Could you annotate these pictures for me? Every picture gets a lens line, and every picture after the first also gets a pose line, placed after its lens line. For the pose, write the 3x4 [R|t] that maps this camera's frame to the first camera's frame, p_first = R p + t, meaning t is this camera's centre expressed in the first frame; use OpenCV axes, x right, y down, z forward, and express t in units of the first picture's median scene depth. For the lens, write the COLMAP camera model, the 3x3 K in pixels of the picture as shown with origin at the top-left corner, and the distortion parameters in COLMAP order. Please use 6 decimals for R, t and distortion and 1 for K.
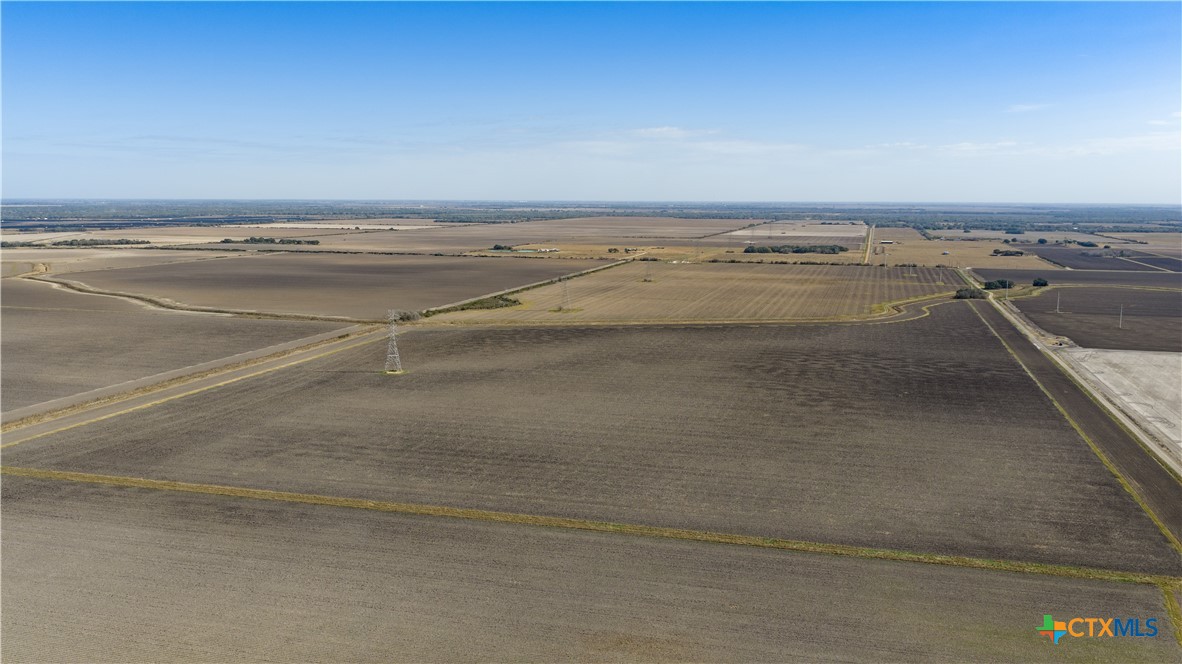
lens RADIAL K [[970.5, 0, 596.0], [0, 970.5, 331.0], [0, 0, 1]] dist [0.030620, -0.065120]
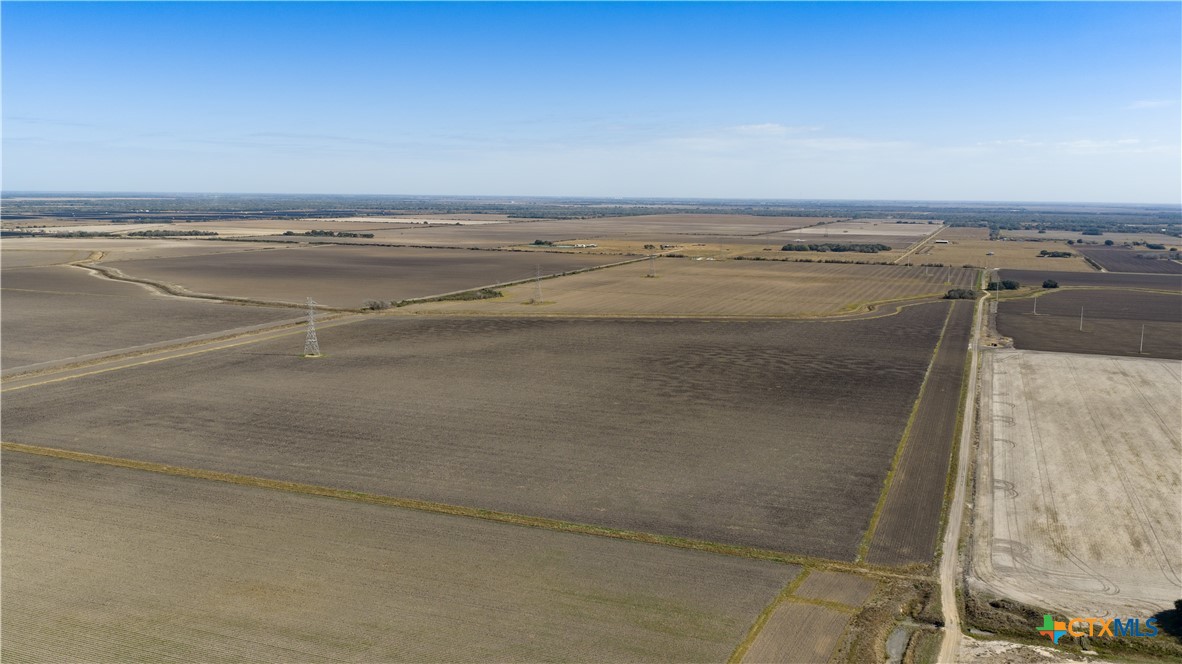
lens RADIAL K [[970.5, 0, 596.0], [0, 970.5, 331.0], [0, 0, 1]] dist [0.030620, -0.065120]
pose [[0.994599, 0.020831, -0.101683, 0.126257], [-0.020507, 0.999781, 0.004227, 0.002630], [0.101749, -0.002119, 0.994808, -0.016954]]
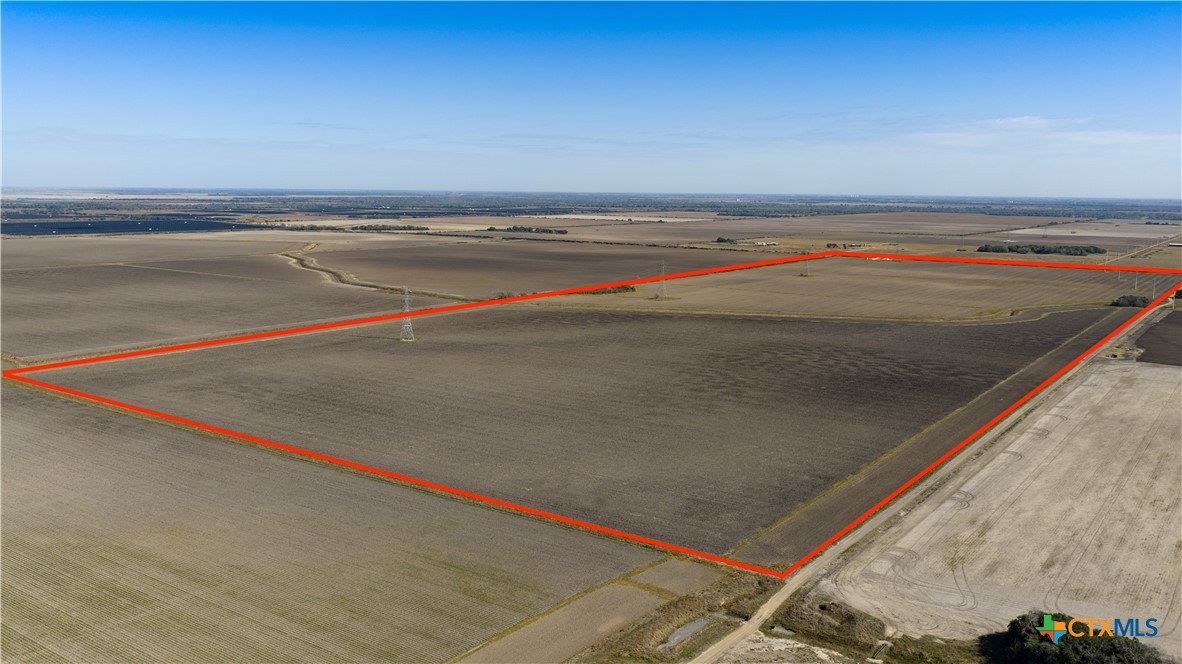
lens RADIAL K [[970.5, 0, 596.0], [0, 970.5, 331.0], [0, 0, 1]] dist [0.030620, -0.065120]
pose [[0.941569, 0.054600, -0.332365, 0.233494], [-0.052627, 0.998502, 0.014940, 0.001682], [0.332683, 0.003425, 0.943032, -0.008163]]
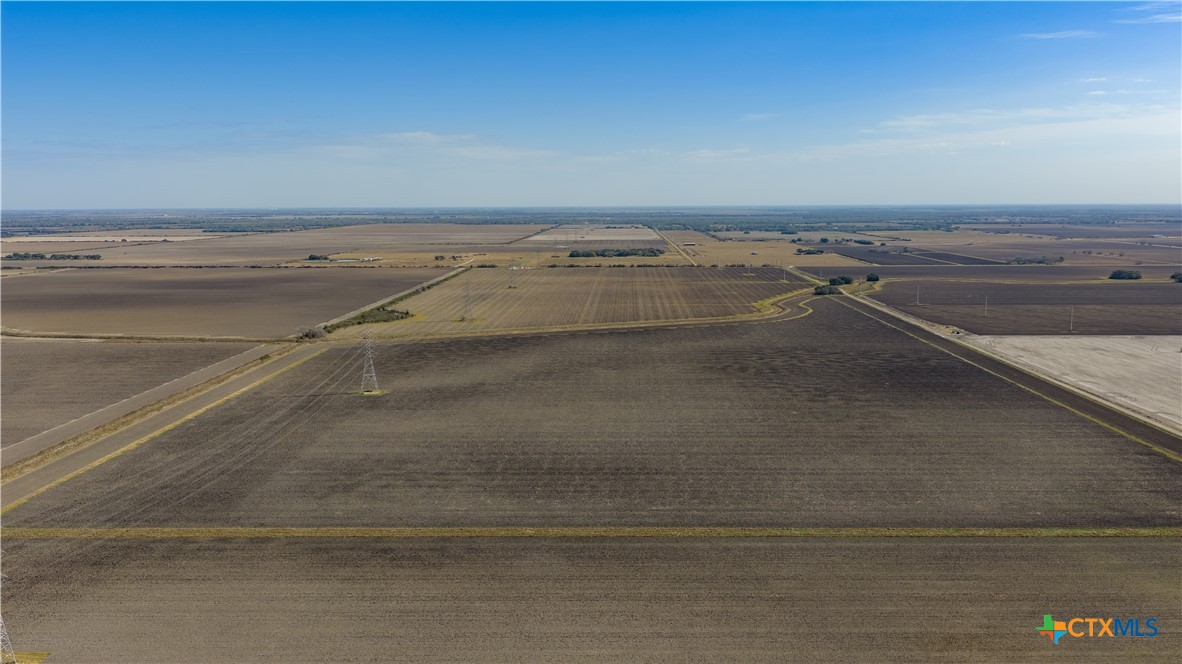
lens RADIAL K [[970.5, 0, 596.0], [0, 970.5, 331.0], [0, 0, 1]] dist [0.030620, -0.065120]
pose [[0.968695, -0.042099, 0.244658, -0.135583], [0.043492, 0.999054, -0.000291, -0.004230], [-0.244414, 0.010922, 0.969609, 0.025481]]
